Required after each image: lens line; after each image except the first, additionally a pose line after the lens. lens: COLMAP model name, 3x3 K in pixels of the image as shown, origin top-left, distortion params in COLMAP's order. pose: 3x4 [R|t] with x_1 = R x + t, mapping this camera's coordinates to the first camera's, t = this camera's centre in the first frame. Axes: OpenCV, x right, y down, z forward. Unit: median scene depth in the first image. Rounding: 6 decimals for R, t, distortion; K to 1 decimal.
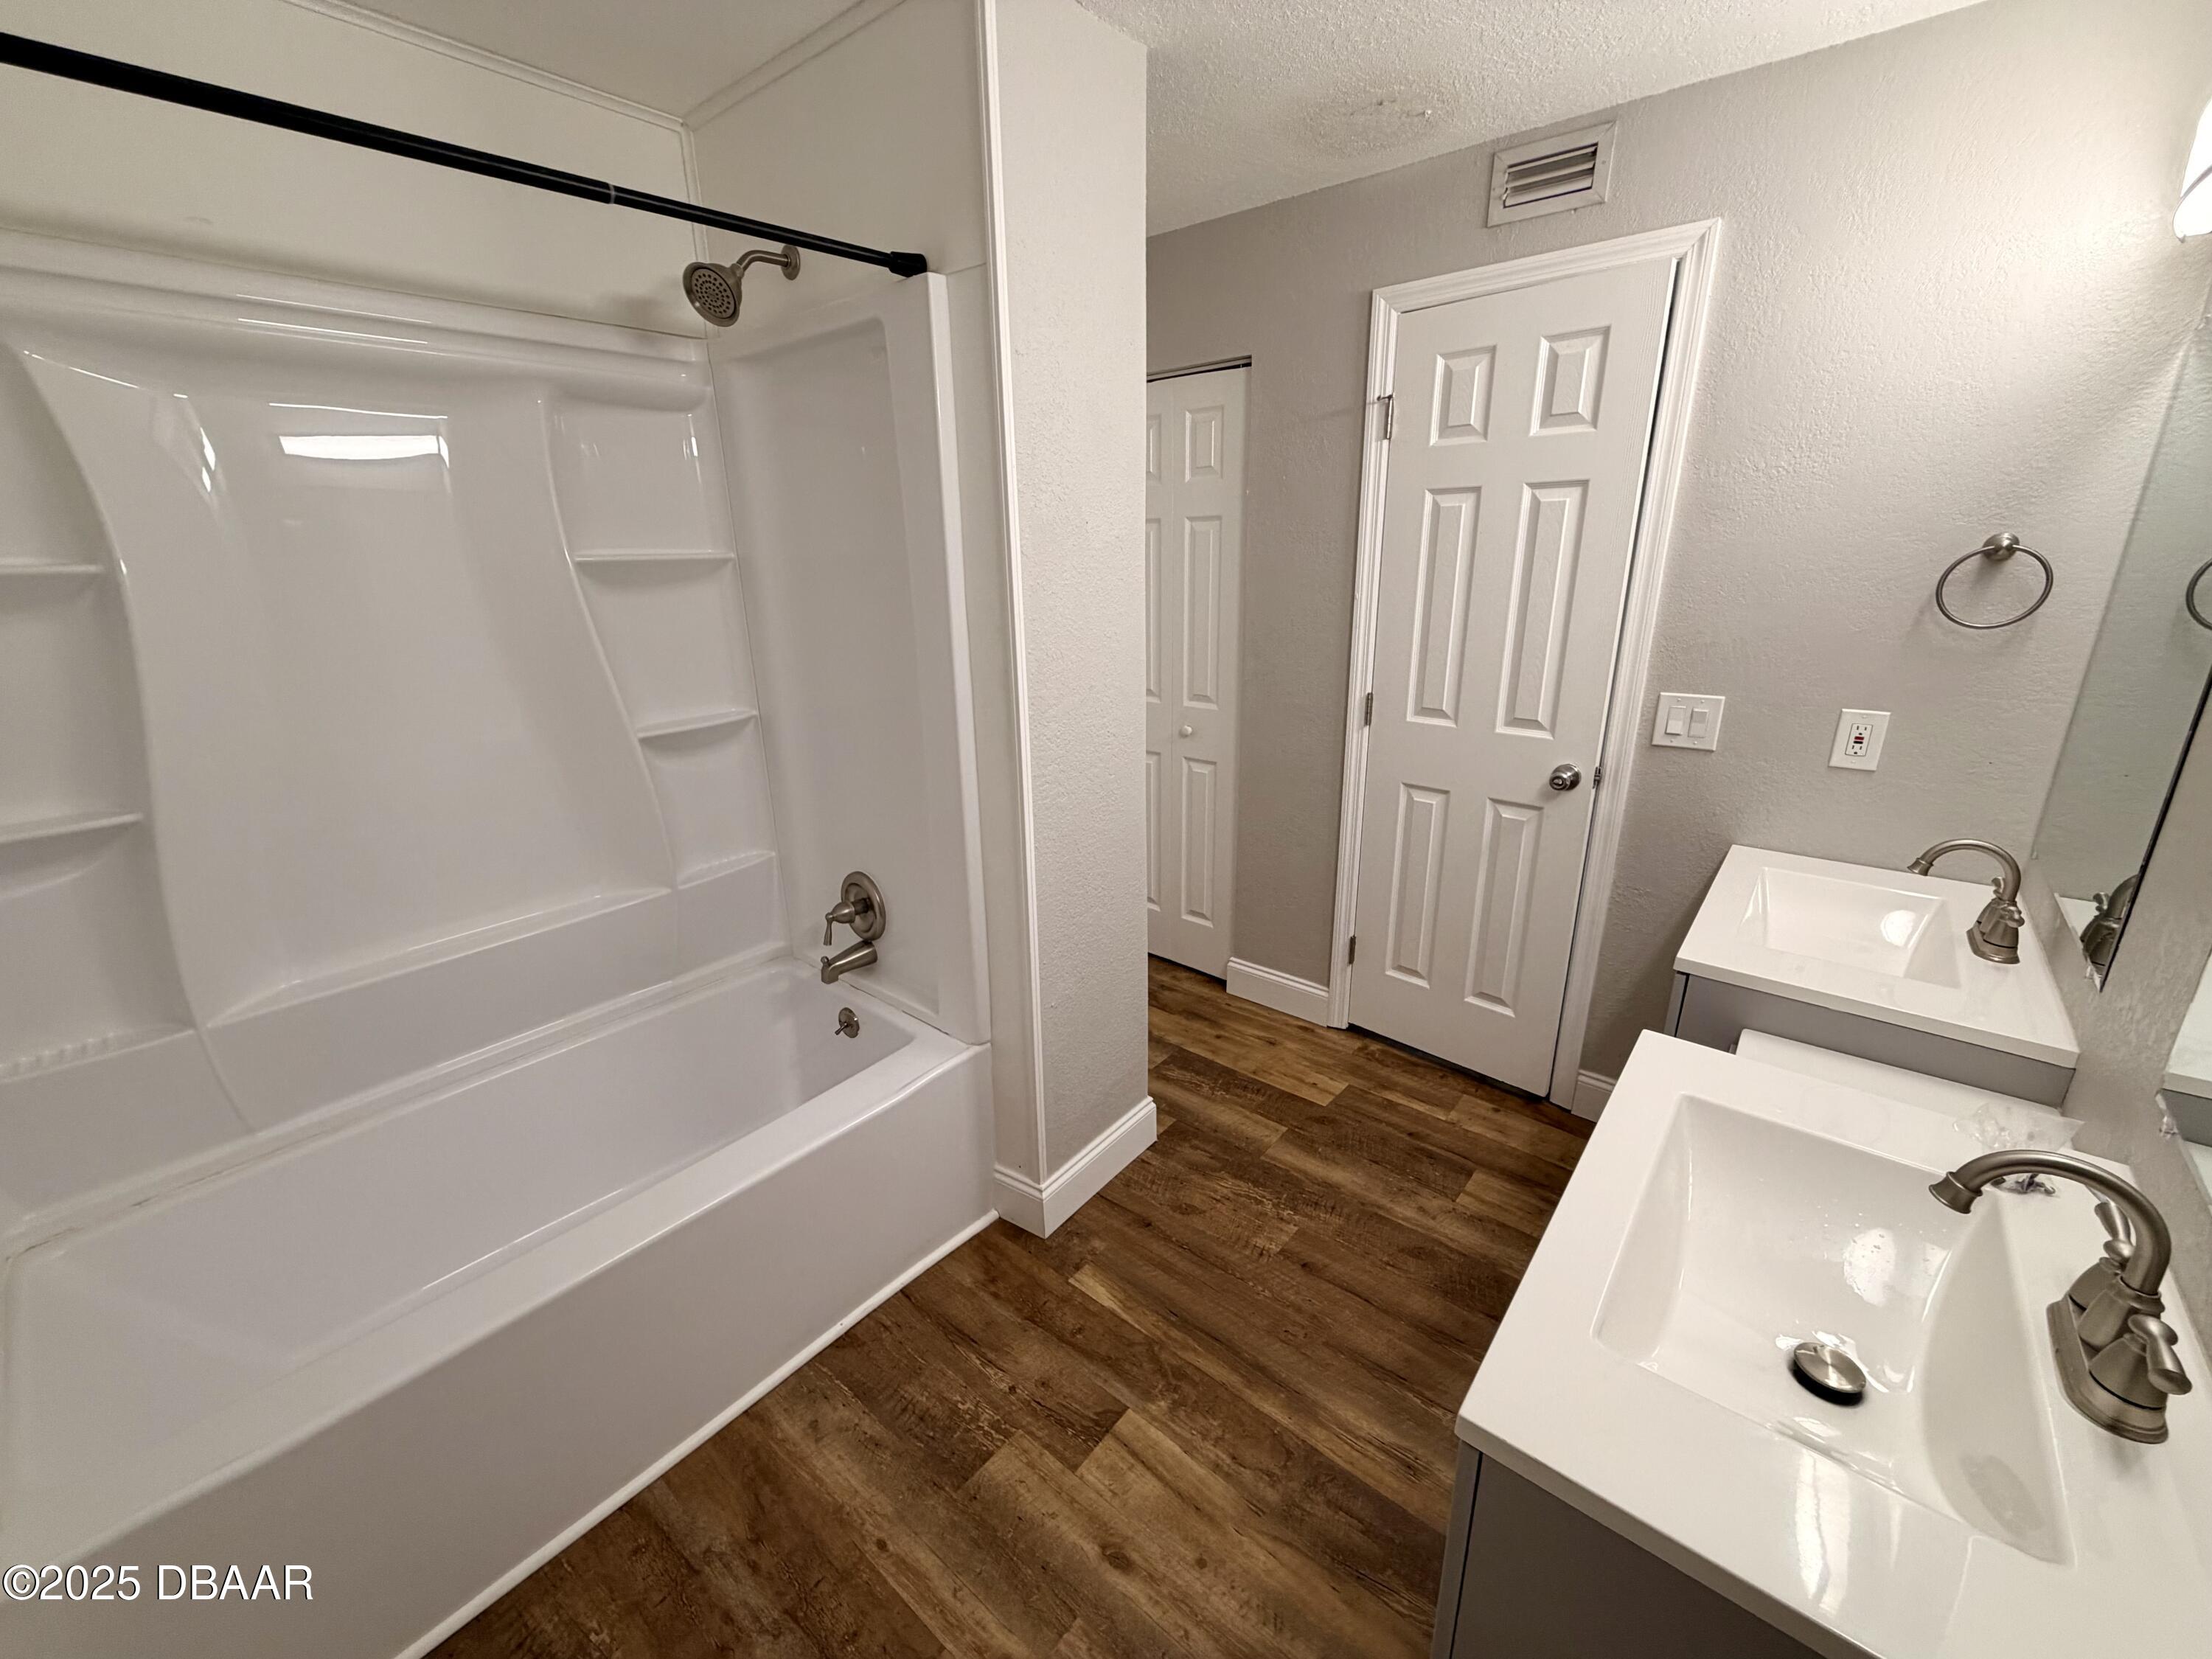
lens RADIAL K [[881.5, 0, 1100.9], [0, 881.5, 830.5], [0, 0, 1]] dist [0.000038, 0.000050]
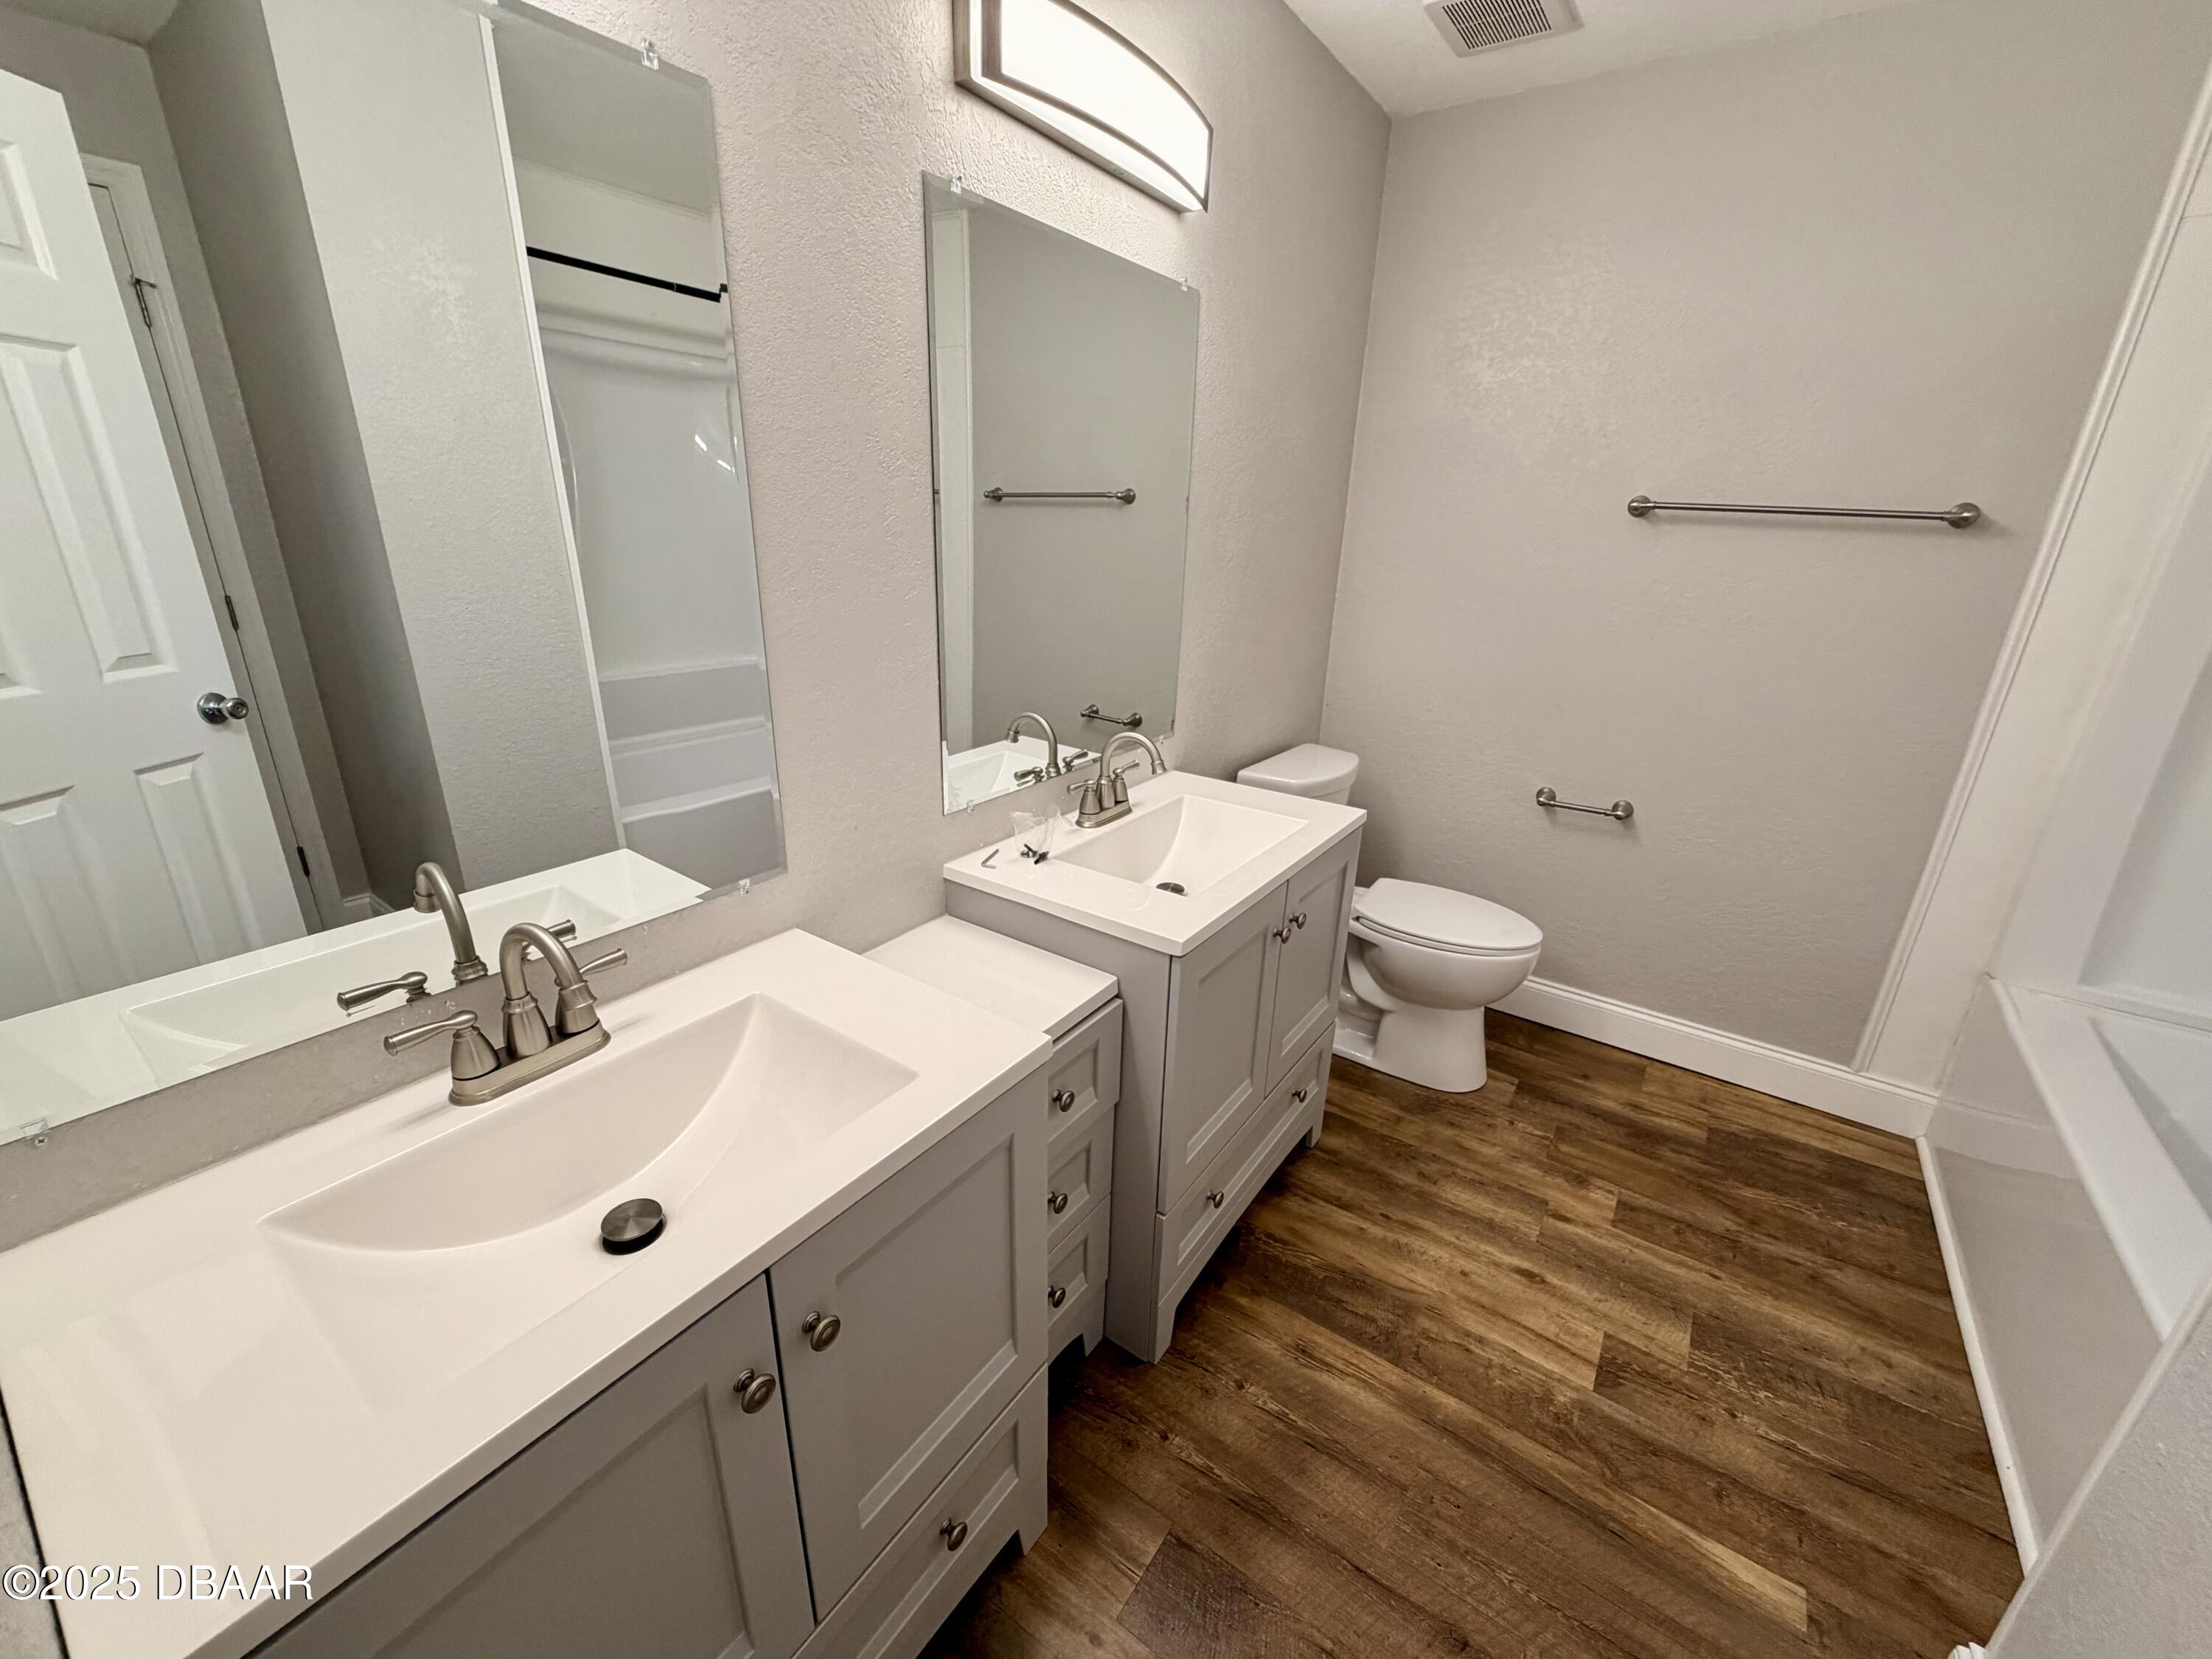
lens RADIAL K [[881.5, 0, 1100.9], [0, 881.5, 830.5], [0, 0, 1]] dist [0.000038, 0.000050]
pose [[-0.996429, 0.020090, -0.082012, 0.660123], [-0.033876, 0.794564, 0.606235, -0.394428], [0.077343, 0.606848, -0.791046, 1.427132]]
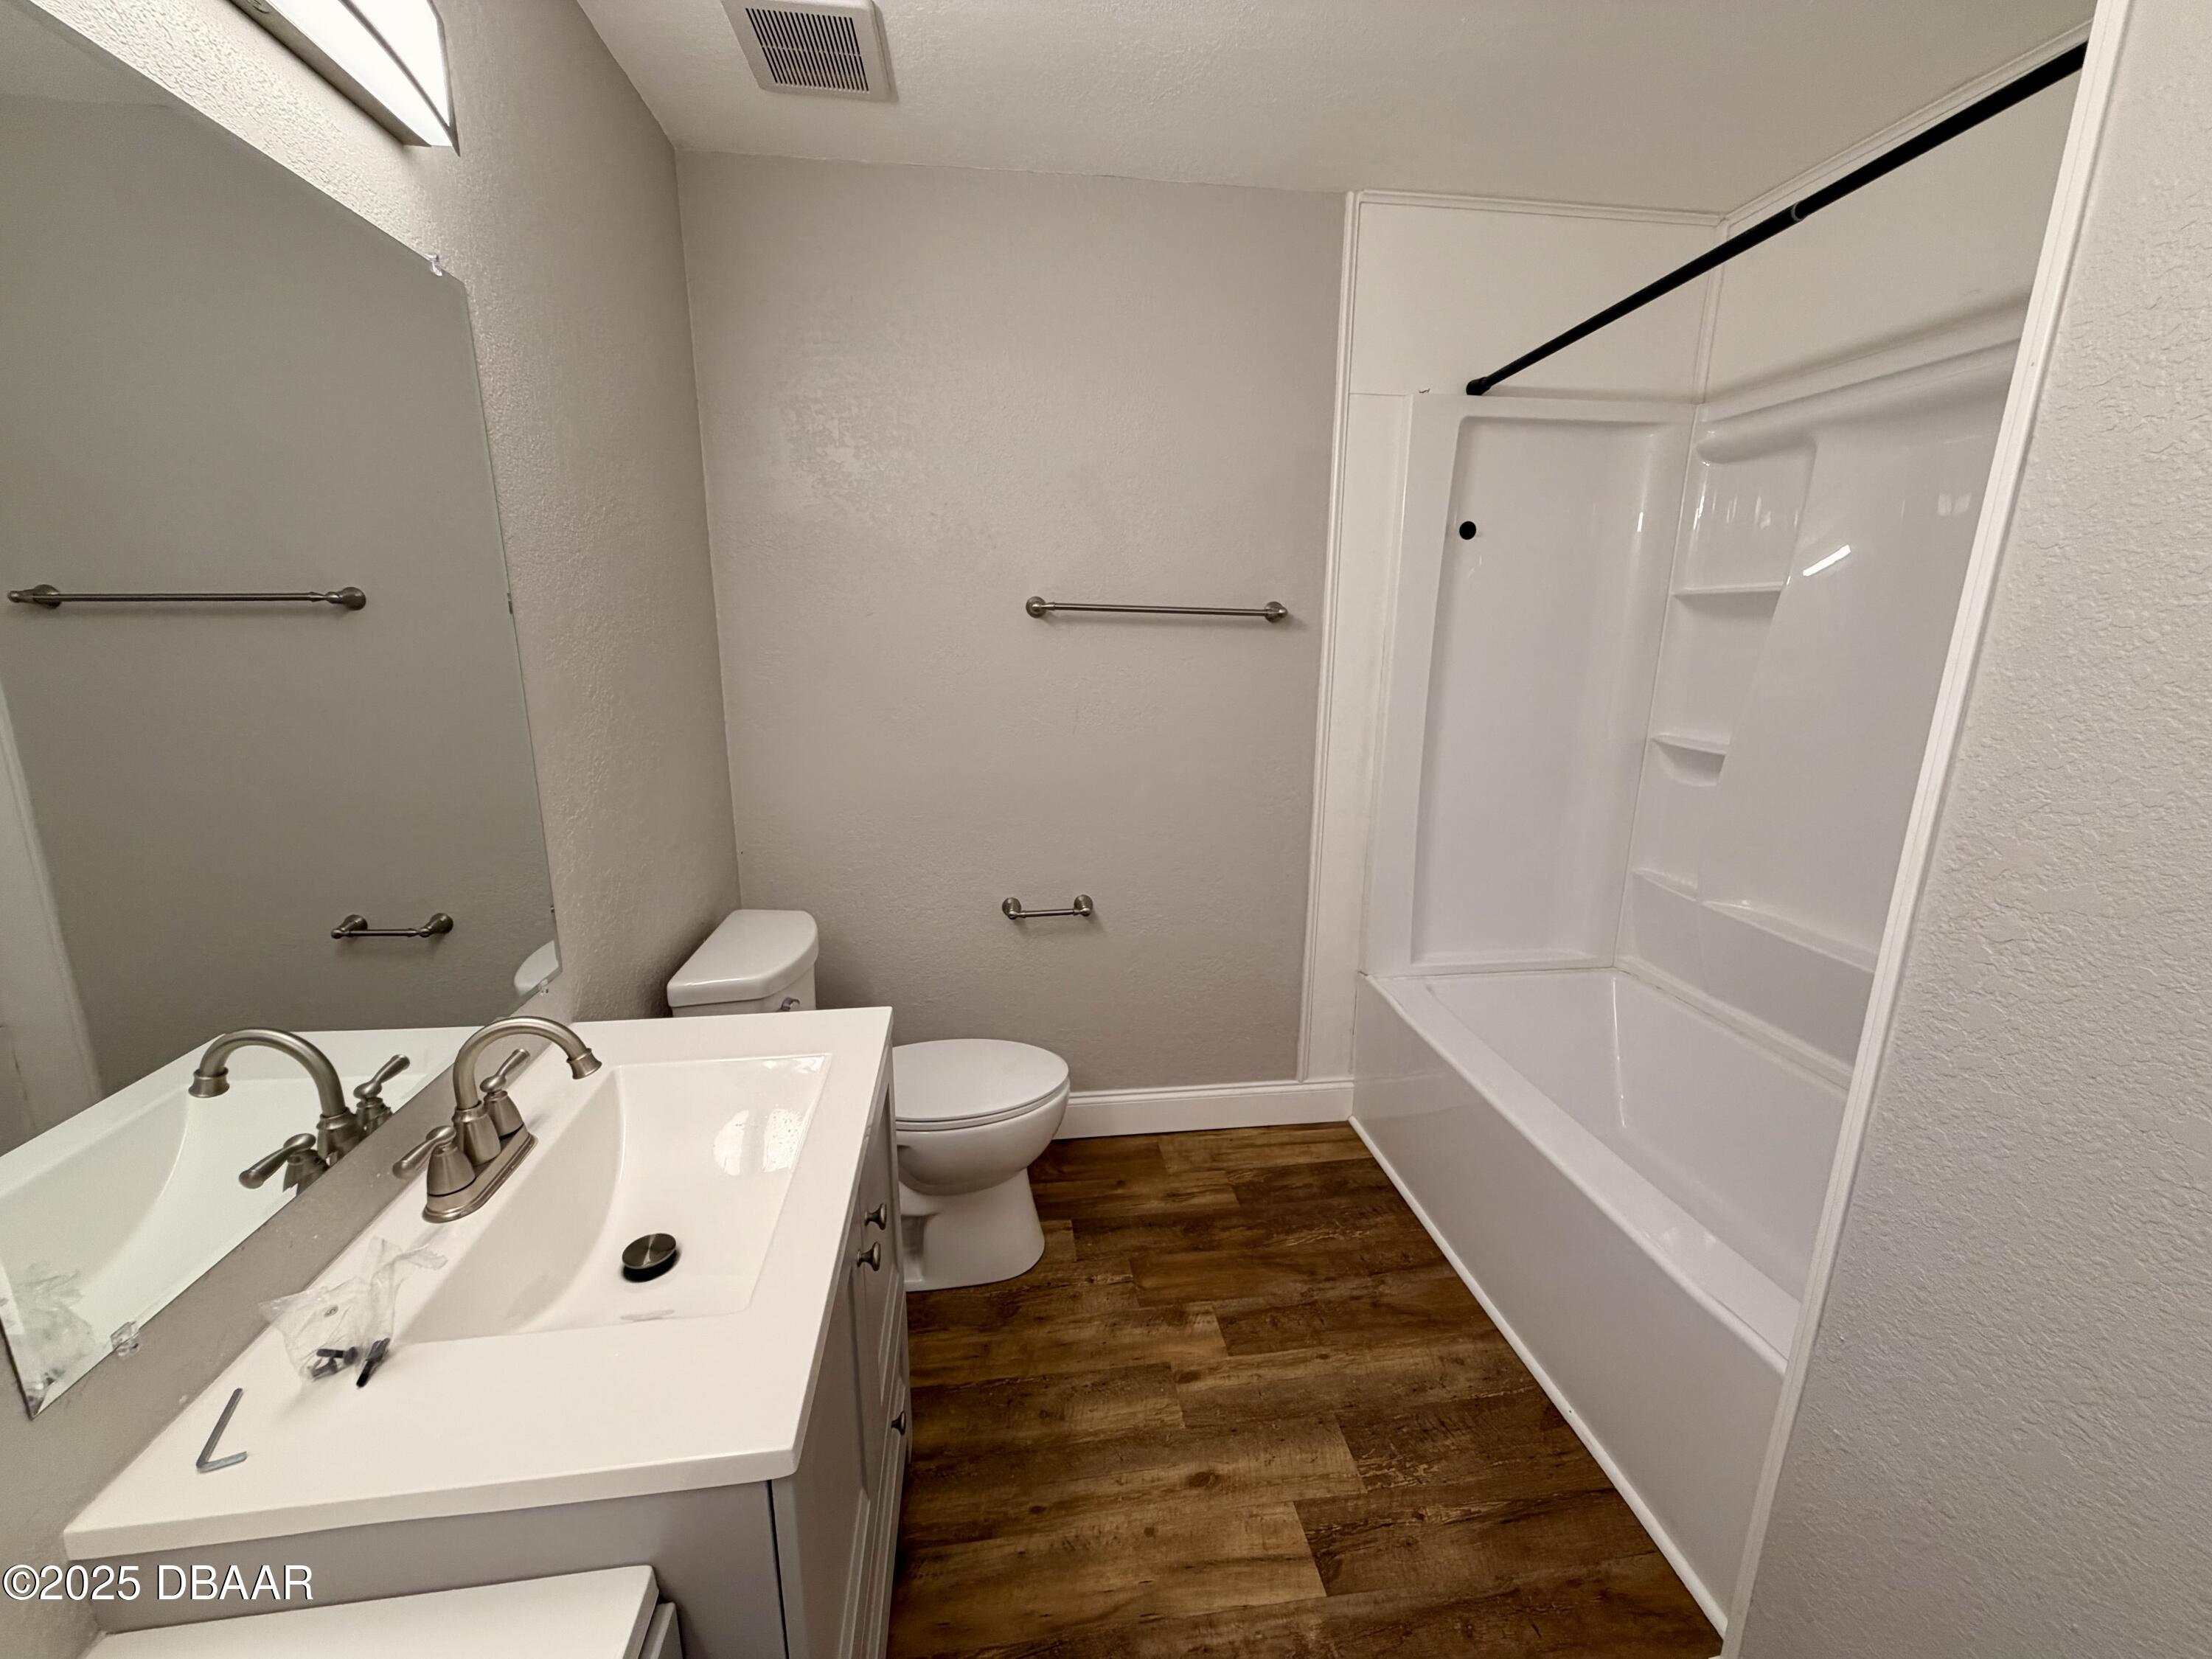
lens RADIAL K [[881.5, 0, 1100.9], [0, 881.5, 830.5], [0, 0, 1]] dist [0.000038, 0.000050]
pose [[-0.674009, 0.184940, -0.715199, 0.668080], [-0.217340, 0.875661, 0.431256, -0.291355], [0.706028, 0.446112, -0.550008, 1.048484]]
